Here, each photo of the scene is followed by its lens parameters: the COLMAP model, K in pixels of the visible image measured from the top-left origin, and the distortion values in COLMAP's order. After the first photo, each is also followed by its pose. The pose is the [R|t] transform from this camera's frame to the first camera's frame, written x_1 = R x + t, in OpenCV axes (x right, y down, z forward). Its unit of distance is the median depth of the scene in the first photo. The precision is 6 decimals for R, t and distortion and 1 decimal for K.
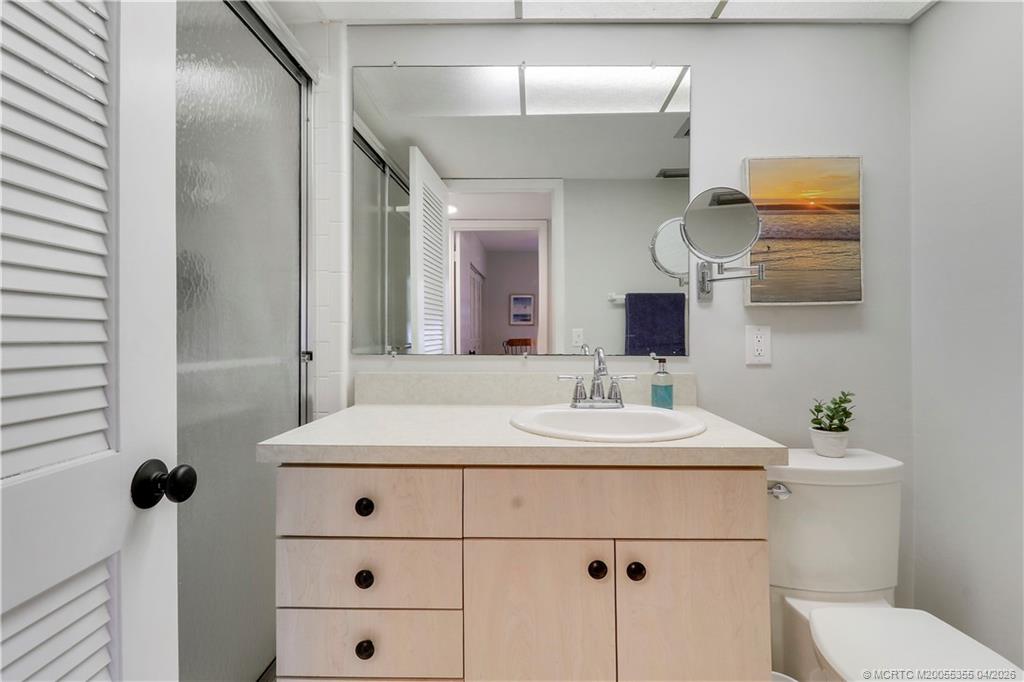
lens RADIAL K [[499.4, 0, 514.8], [0, 499.4, 338.3], [0, 0, 1]] dist [0.001547, 0.000354]
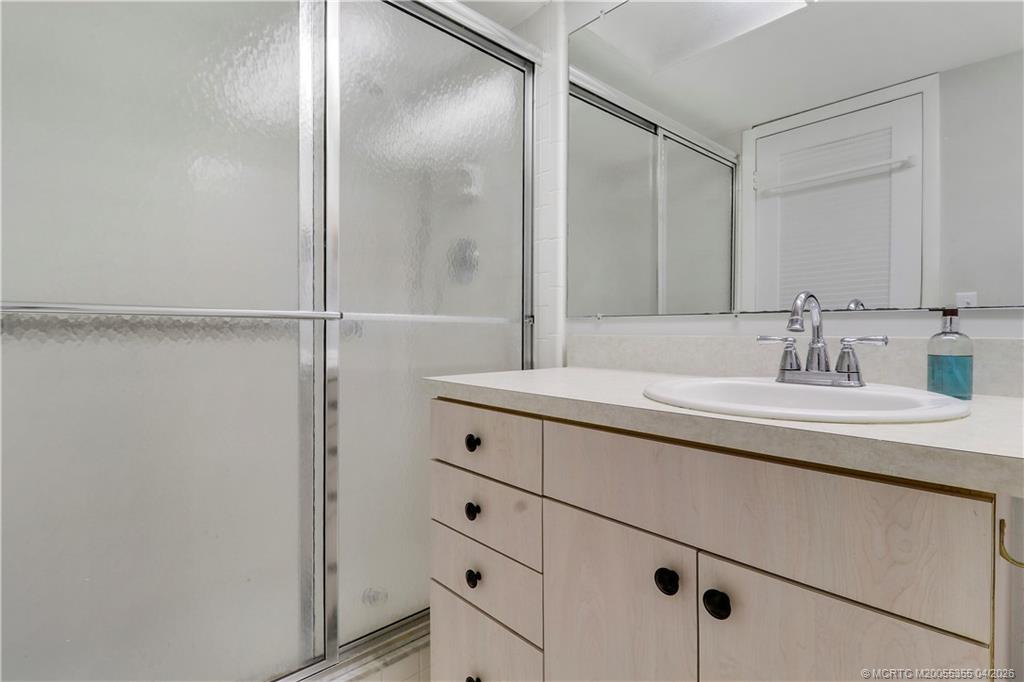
lens RADIAL K [[499.4, 0, 514.8], [0, 499.4, 338.3], [0, 0, 1]] dist [0.001547, 0.000354]
pose [[0.684141, 0.009334, -0.729290, 0.376249], [-0.009042, 0.999950, 0.004316, 0.077162], [0.729294, 0.003642, 0.684191, 0.238864]]
